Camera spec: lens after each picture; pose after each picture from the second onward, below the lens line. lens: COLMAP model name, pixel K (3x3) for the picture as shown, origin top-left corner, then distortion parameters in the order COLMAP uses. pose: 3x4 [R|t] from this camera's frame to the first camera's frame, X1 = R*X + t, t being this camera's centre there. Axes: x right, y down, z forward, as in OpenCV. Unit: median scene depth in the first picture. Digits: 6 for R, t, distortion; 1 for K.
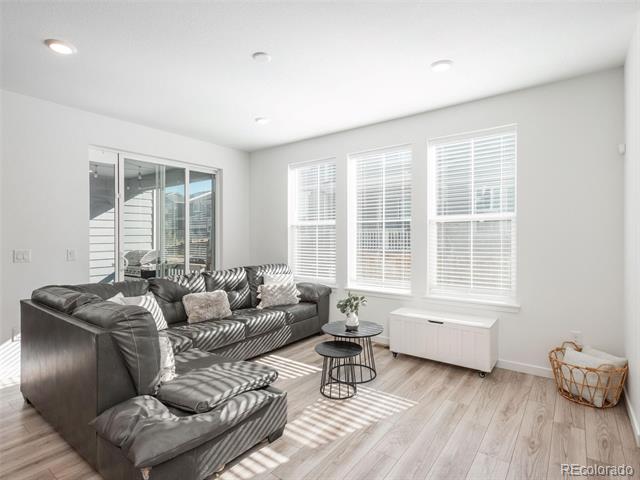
lens RADIAL K [[335.7, 0, 320.0], [0, 335.7, 240.0], [0, 0, 1]] dist [0.000783, -0.000032]
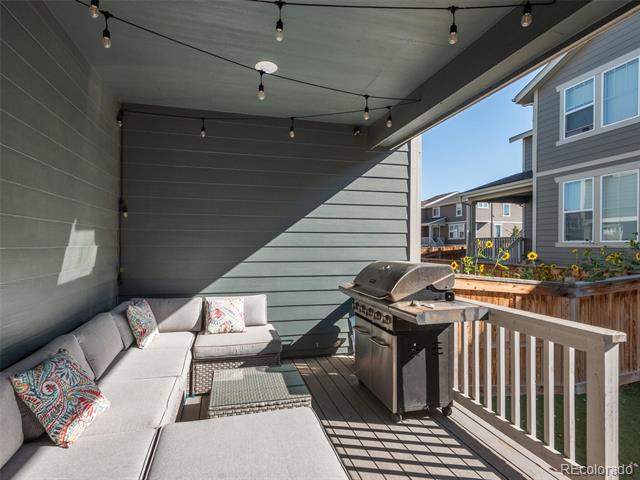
lens RADIAL K [[335.7, 0, 320.0], [0, 335.7, 240.0], [0, 0, 1]] dist [0.000783, -0.000032]
pose [[0.784033, 0.004184, -0.620706, -0.319889], [-0.019291, 0.999658, -0.017628, 0.010832], [0.620420, 0.025795, 0.783845, 0.570693]]
